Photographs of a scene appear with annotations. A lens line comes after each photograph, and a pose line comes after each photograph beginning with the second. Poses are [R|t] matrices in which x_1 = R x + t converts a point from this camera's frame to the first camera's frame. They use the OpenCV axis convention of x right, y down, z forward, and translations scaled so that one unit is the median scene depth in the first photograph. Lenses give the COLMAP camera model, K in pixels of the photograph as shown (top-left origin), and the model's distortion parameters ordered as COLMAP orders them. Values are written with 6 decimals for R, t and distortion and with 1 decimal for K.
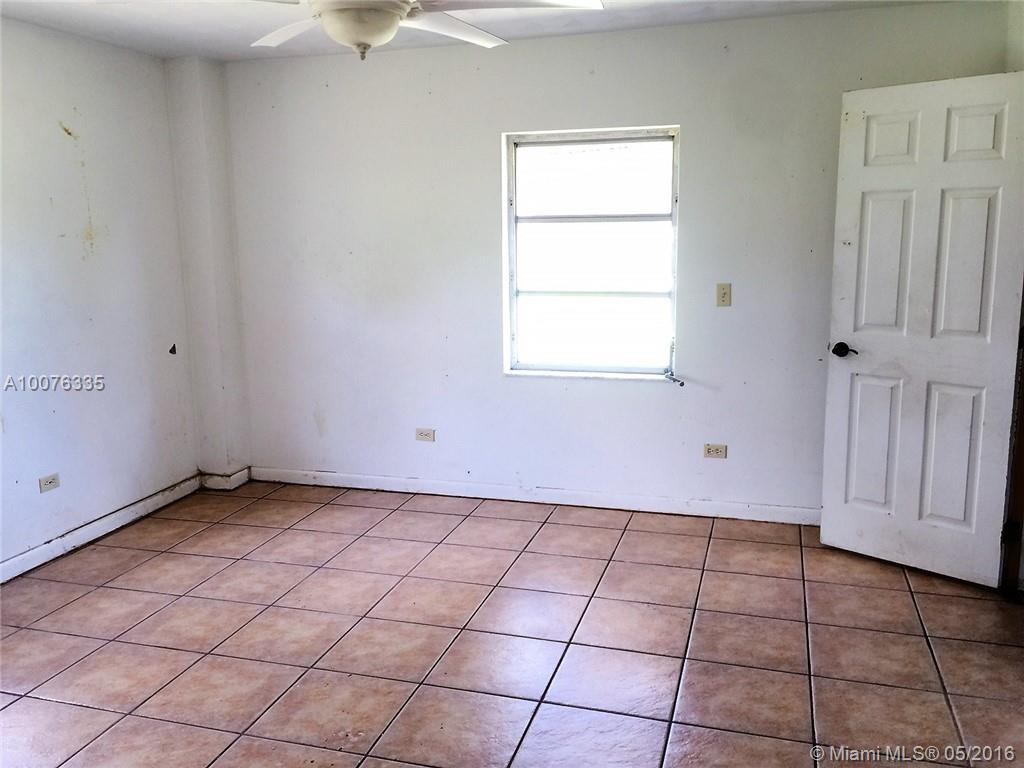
lens RADIAL K [[908.1, 0, 492.5], [0, 908.1, 386.4], [0, 0, 1]] dist [0.048118, -0.006184]
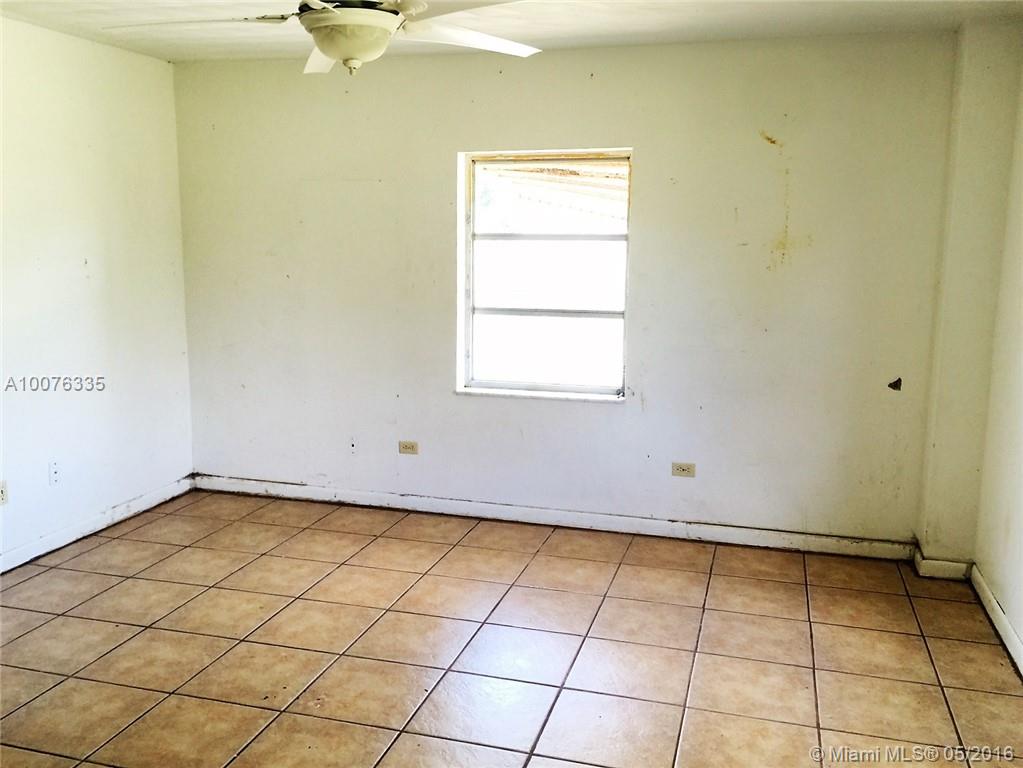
lens RADIAL K [[907.2, 0, 492.0], [0, 907.2, 386.4], [0, 0, 1]] dist [0.048118, -0.006184]
pose [[0.002988, 0.185490, -0.982642, 0.538743], [-0.186163, 0.965571, 0.181701, -0.139285], [0.982514, 0.182389, 0.037417, 0.693944]]
